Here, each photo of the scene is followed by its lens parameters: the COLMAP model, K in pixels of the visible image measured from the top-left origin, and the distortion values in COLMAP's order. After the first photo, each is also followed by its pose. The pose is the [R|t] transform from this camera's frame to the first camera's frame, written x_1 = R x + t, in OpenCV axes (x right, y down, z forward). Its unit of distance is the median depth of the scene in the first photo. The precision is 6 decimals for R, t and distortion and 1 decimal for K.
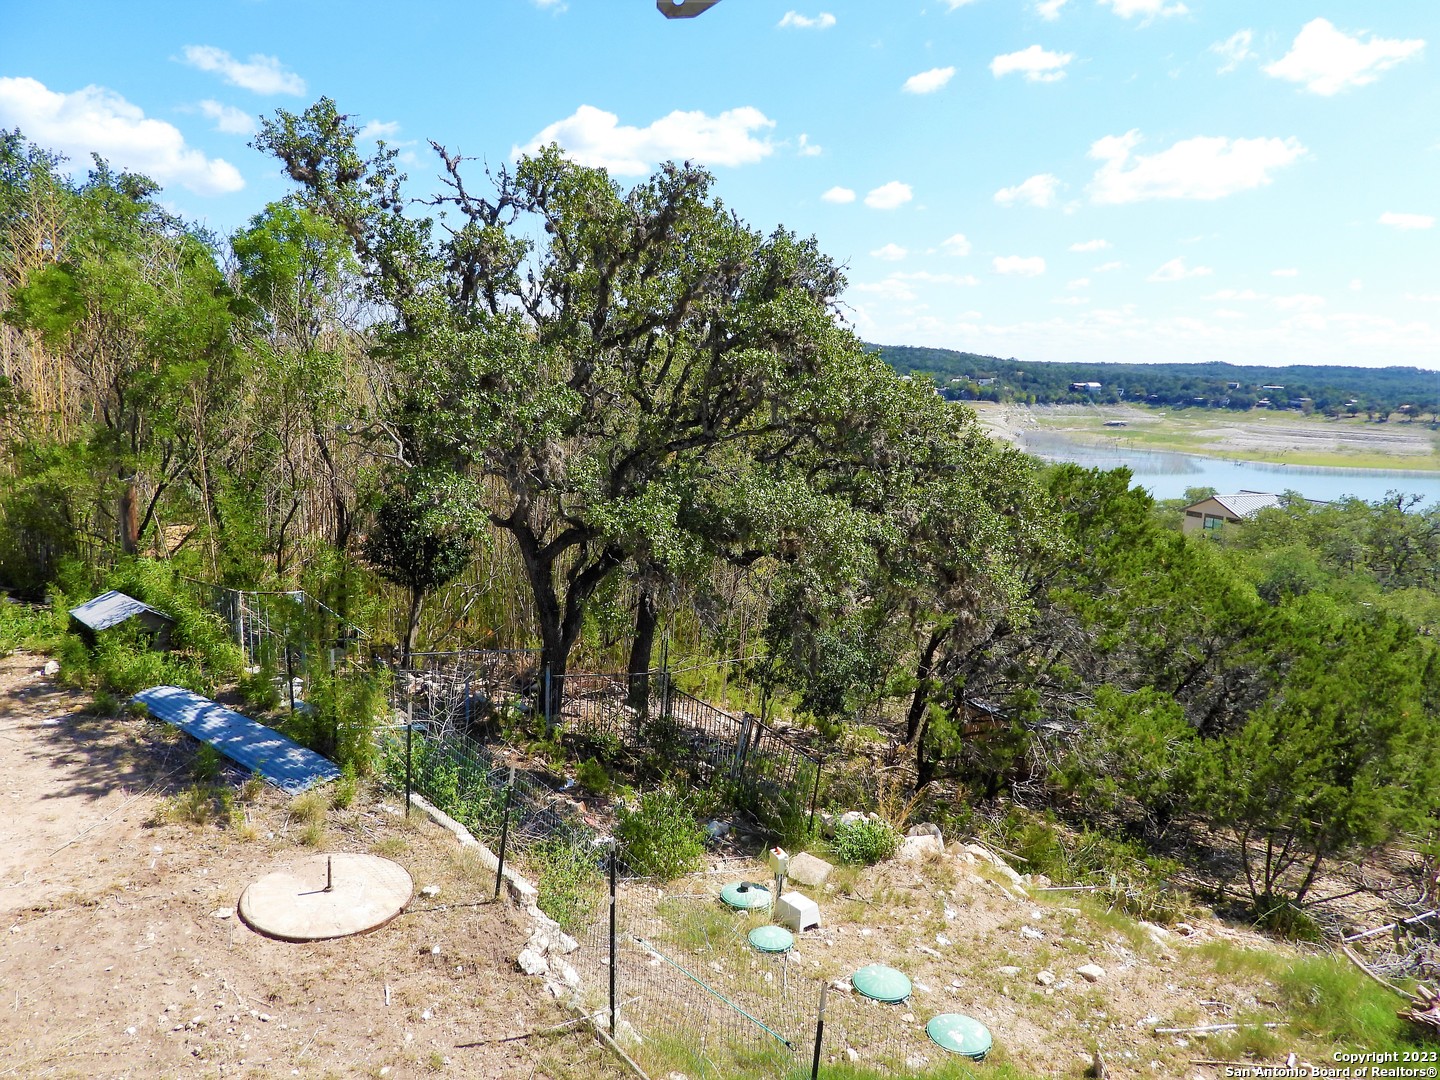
lens RADIAL K [[1033.9, 0, 719.7], [0, 1033.9, 539.5], [0, 0, 1]] dist [-0.017868, 0.005732]
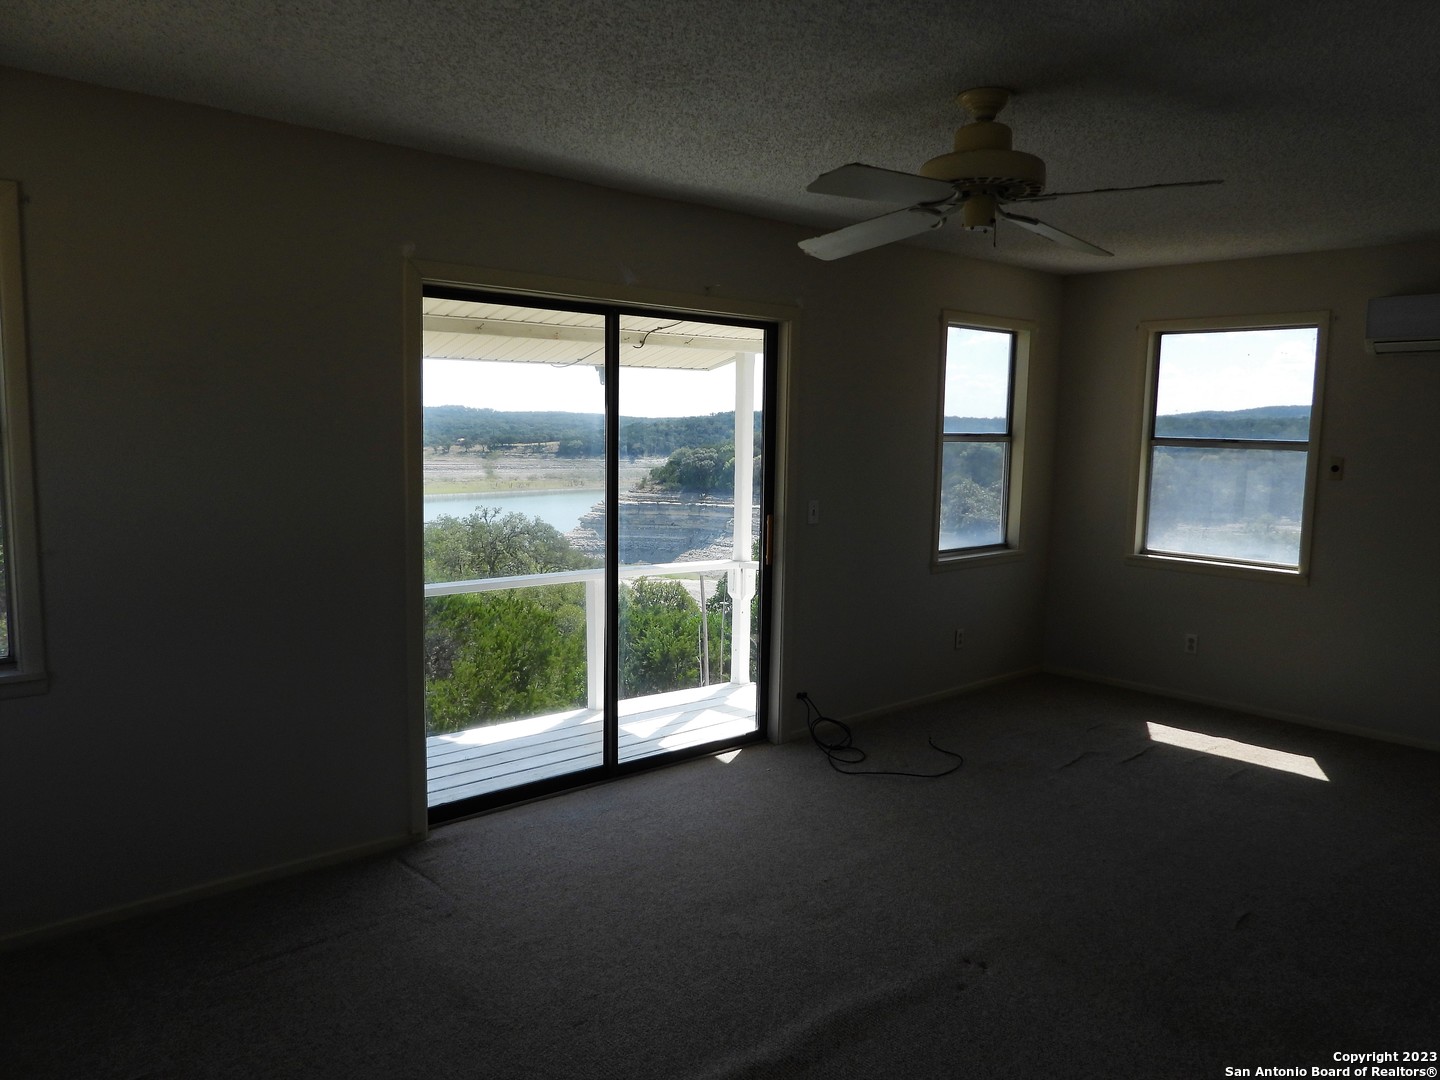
lens RADIAL K [[1033.9, 0, 719.8], [0, 1033.9, 541.3], [0, 0, 1]] dist [-0.017868, 0.005732]
pose [[0.672062, -0.103511, 0.733225, -0.077417], [0.131020, 0.991181, 0.019837, 0.008282], [-0.728812, 0.082736, 0.679697, -0.068106]]
